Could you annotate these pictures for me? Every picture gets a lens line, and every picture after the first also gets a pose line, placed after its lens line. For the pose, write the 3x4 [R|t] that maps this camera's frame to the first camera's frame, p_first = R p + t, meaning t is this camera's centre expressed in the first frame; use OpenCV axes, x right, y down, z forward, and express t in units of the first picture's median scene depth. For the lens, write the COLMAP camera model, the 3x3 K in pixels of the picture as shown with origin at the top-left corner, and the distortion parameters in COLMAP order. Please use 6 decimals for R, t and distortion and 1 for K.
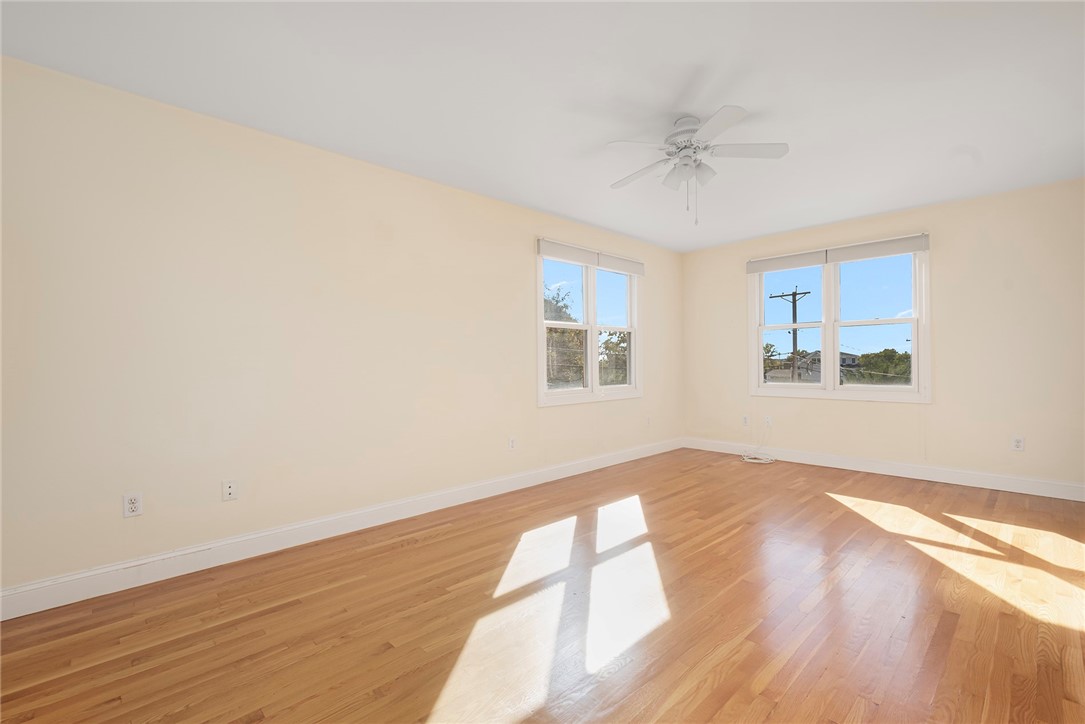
lens RADIAL K [[477.4, 0, 550.4], [0, 477.4, 363.2], [0, 0, 1]] dist [0.012606, -0.000794]
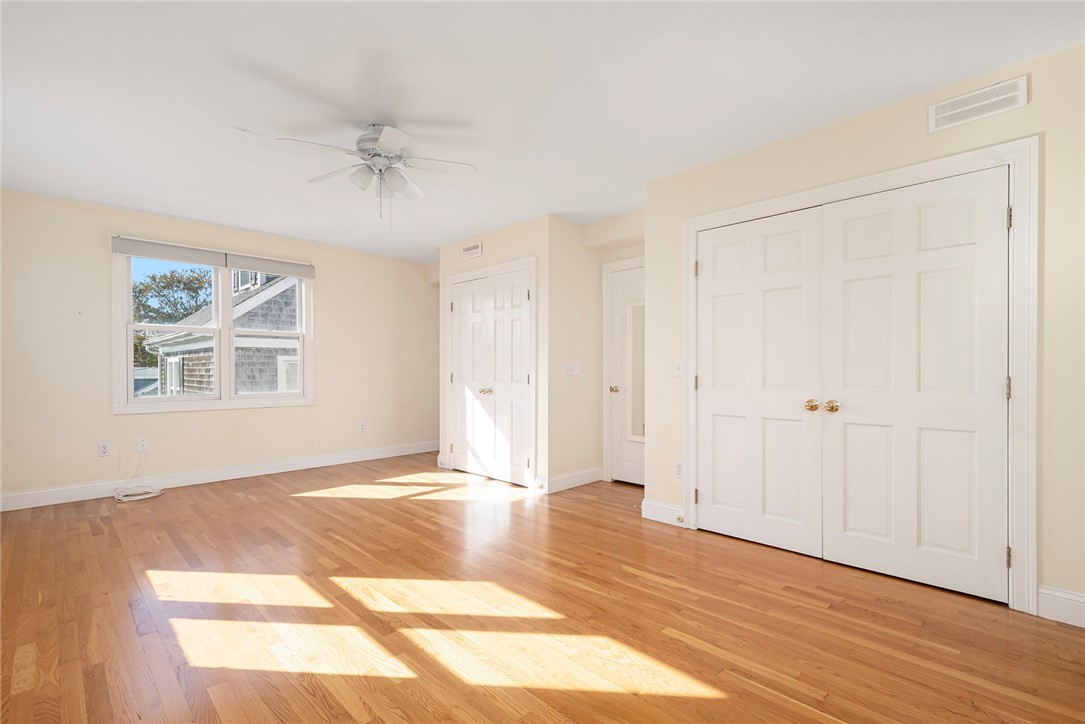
lens RADIAL K [[498.6, 0, 547.2], [0, 498.6, 372.0], [0, 0, 1]] dist [0.019407, -0.007040]
pose [[-0.015061, 0.002634, 0.999883, -0.679074], [0.004042, 0.999989, -0.002573, 0.008558], [-0.999878, 0.004003, -0.015071, 0.587611]]
